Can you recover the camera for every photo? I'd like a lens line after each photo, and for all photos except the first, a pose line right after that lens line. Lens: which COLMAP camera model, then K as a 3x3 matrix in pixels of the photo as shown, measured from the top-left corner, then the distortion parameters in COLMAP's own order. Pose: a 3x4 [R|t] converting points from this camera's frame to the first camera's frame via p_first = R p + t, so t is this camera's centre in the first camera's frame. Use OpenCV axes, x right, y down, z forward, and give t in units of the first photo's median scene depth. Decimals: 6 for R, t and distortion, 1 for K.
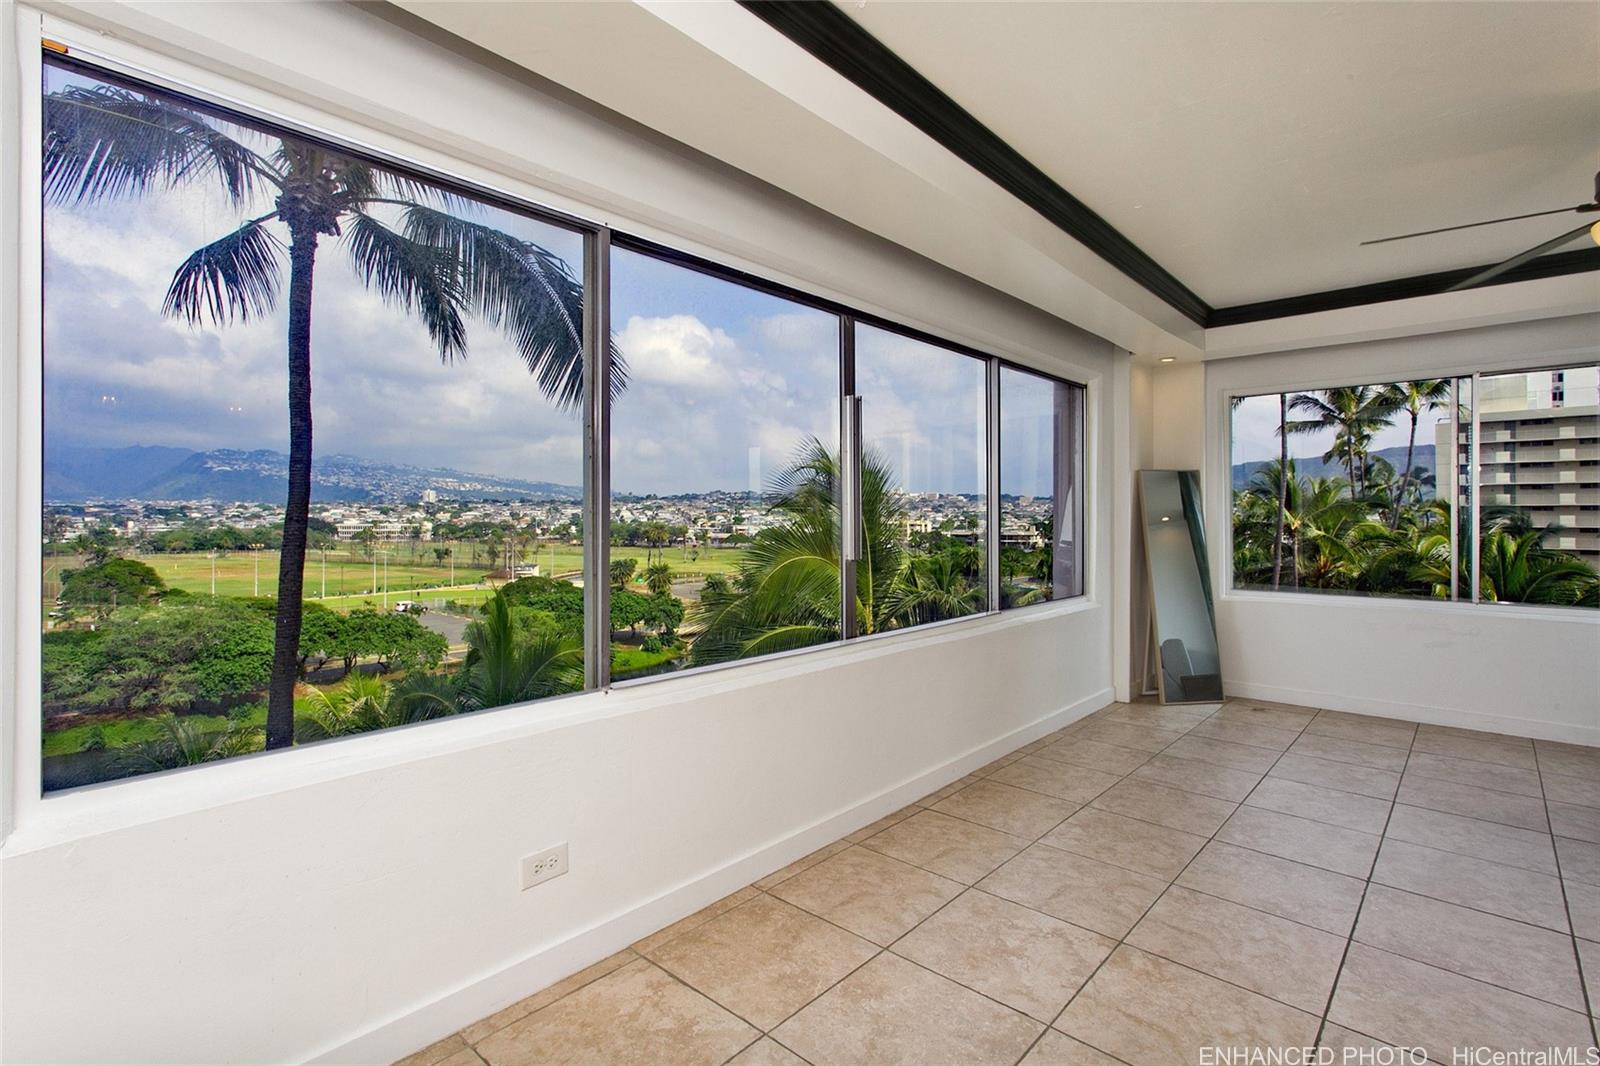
lens RADIAL K [[756.0, 0, 806.2], [0, 756.0, 525.7], [0, 0, 1]] dist [0.001071, 0.001948]
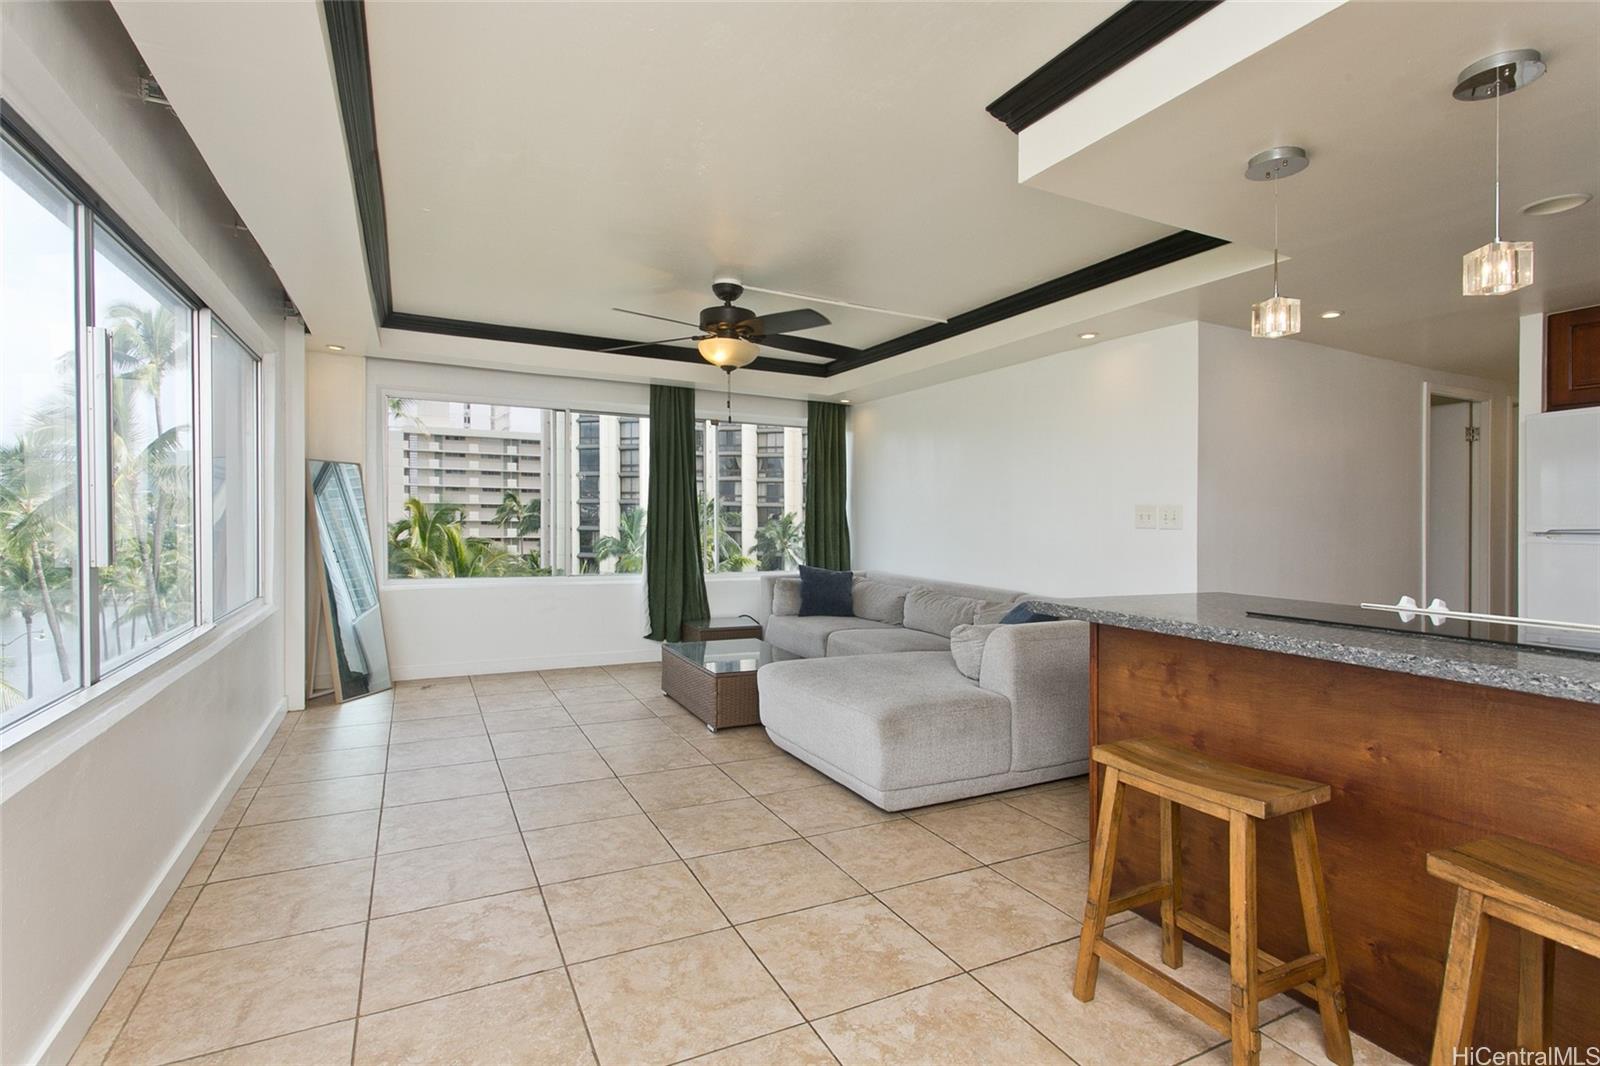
lens RADIAL K [[756.0, 0, 795.7], [0, 756.0, 521.4], [0, 0, 1]] dist [0.001071, 0.001948]
pose [[0.363478, 0.001524, 0.931602, -0.370232], [-0.004880, 0.999988, 0.000268, 0.000716], [-0.931590, -0.004643, 0.363481, 0.171877]]
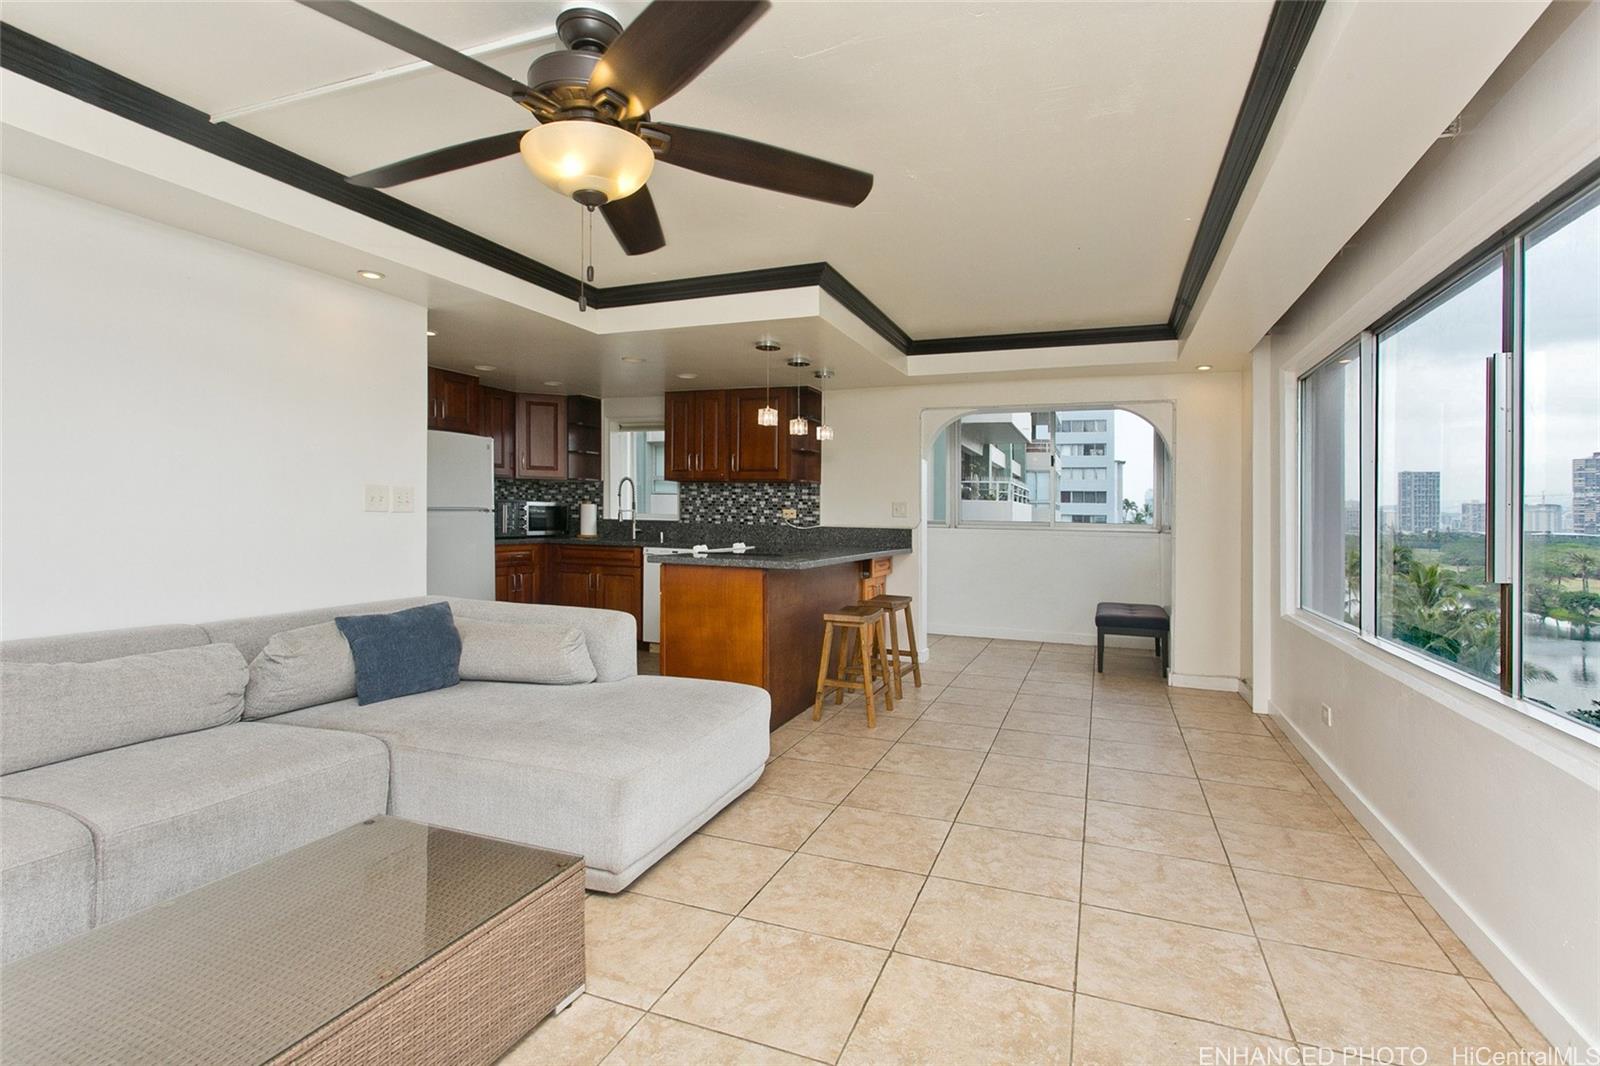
lens RADIAL K [[756.0, 0, 804.9], [0, 756.0, 515.4], [0, 0, 1]] dist [0.001071, 0.001948]
pose [[-0.937147, -0.016354, -0.348551, 0.982994], [-0.021071, 0.999730, 0.009747, -0.011465], [0.348298, 0.016479, -0.937239, 1.511865]]
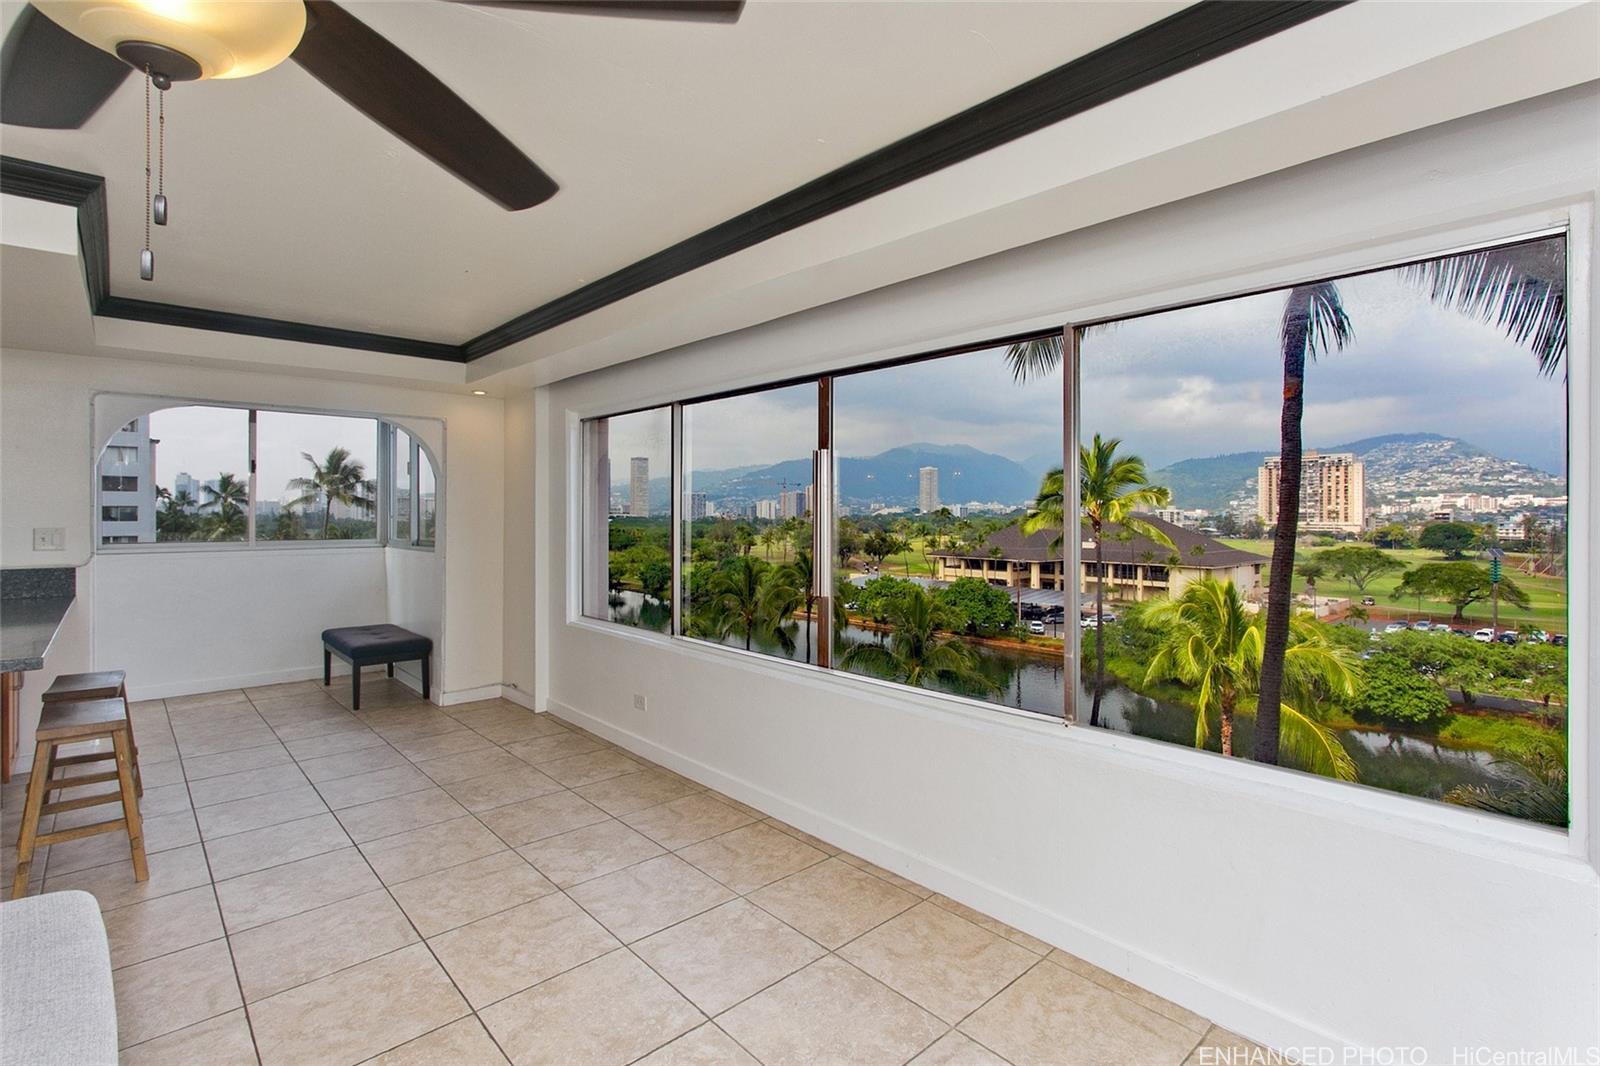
lens RADIAL K [[756.0, 0, 797.1], [0, 756.0, 513.7], [0, 0, 1]] dist [0.001071, 0.001948]
pose [[-0.104031, 0.001334, -0.994573, 1.240322], [-0.014348, 0.999893, 0.002842, -0.083786], [0.994471, 0.014565, -0.104000, 1.133303]]
